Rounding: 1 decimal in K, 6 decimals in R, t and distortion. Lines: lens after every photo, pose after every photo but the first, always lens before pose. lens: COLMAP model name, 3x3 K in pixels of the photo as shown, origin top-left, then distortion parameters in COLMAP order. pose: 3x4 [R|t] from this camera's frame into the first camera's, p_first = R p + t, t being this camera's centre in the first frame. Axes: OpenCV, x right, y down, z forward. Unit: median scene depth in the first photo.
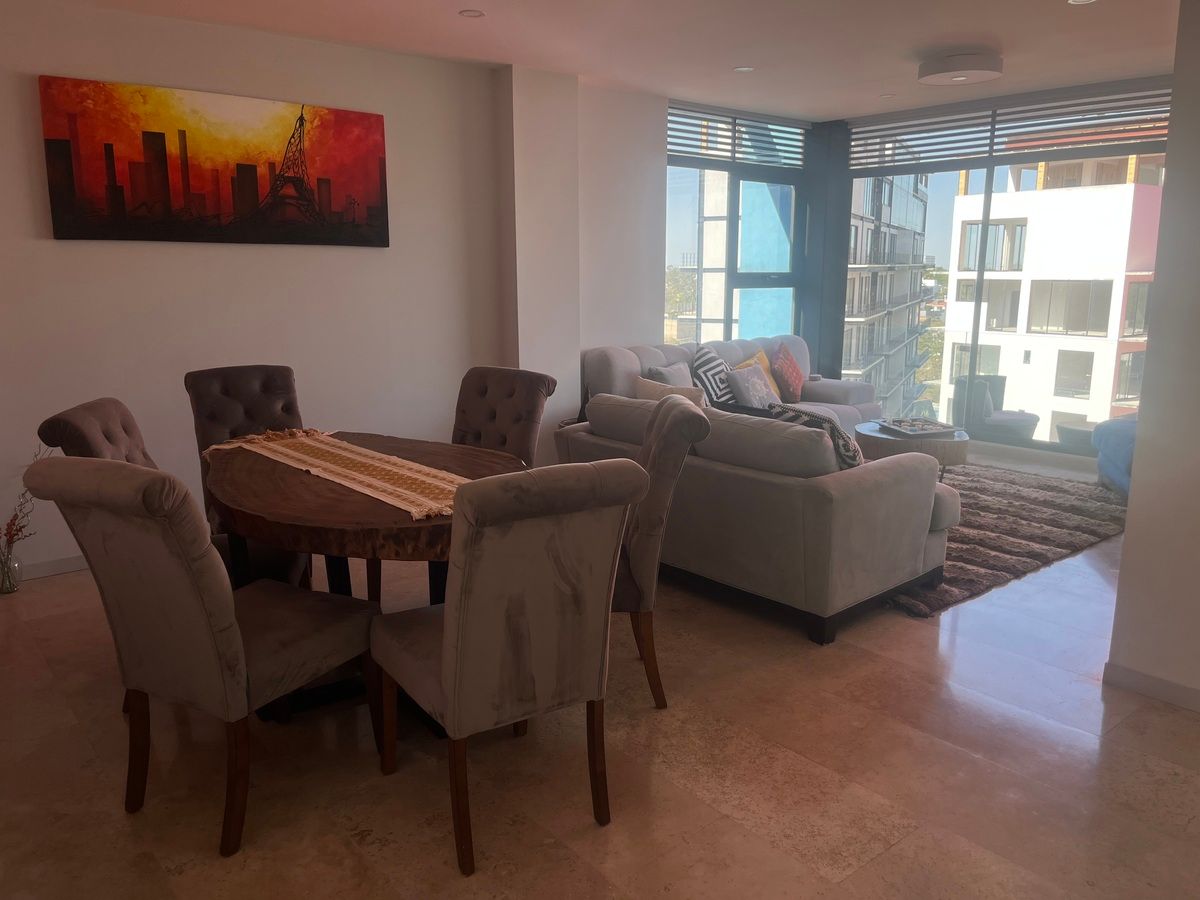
lens RADIAL K [[903.2, 0, 600.7], [0, 903.2, 452.5], [0, 0, 1]] dist [0.010240, -0.024588]
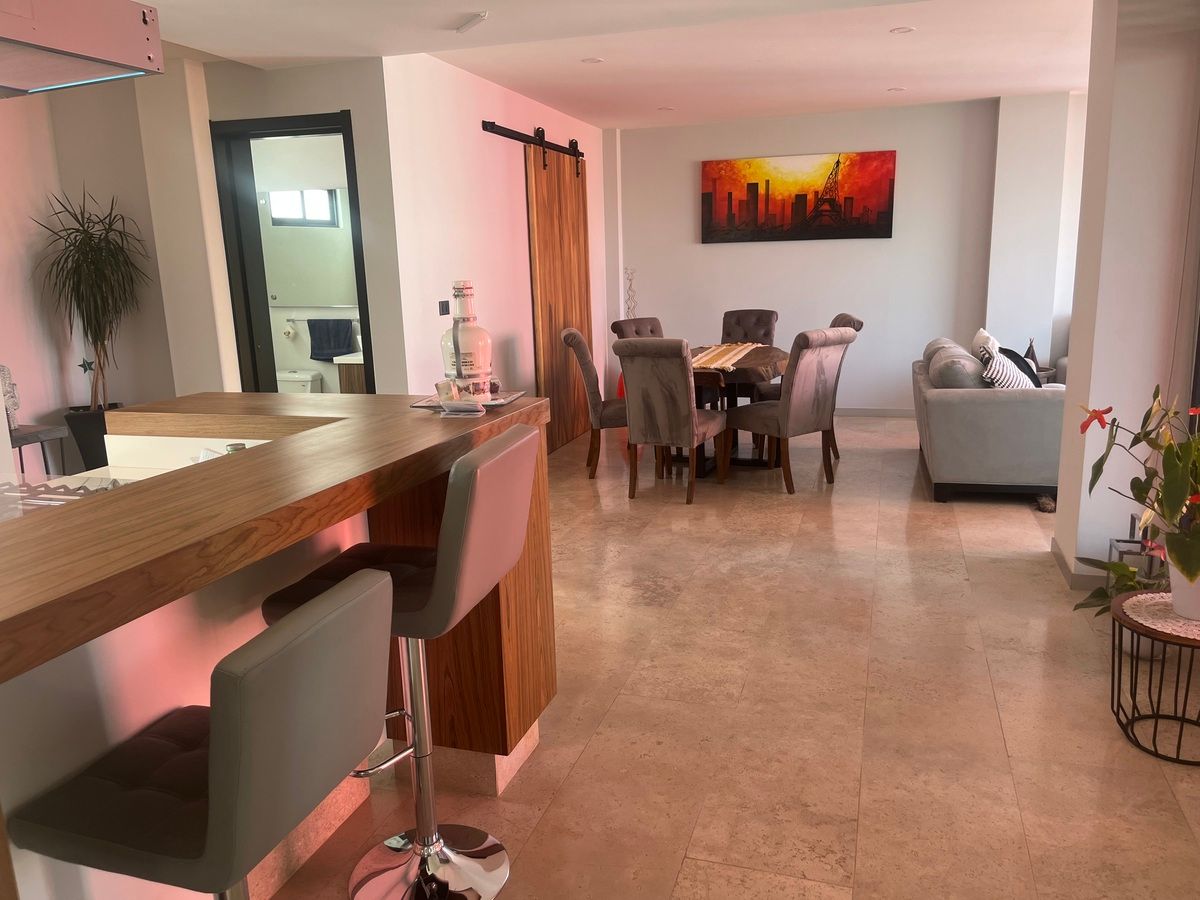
lens RADIAL K [[903.2, 0, 596.3], [0, 903.2, 449.4], [0, 0, 1]] dist [0.010240, -0.024588]
pose [[0.538107, 0.160618, -0.827431, 0.904570], [-0.135936, 0.985362, 0.102871, 0.035037], [0.831842, 0.057122, 0.552065, -0.244916]]
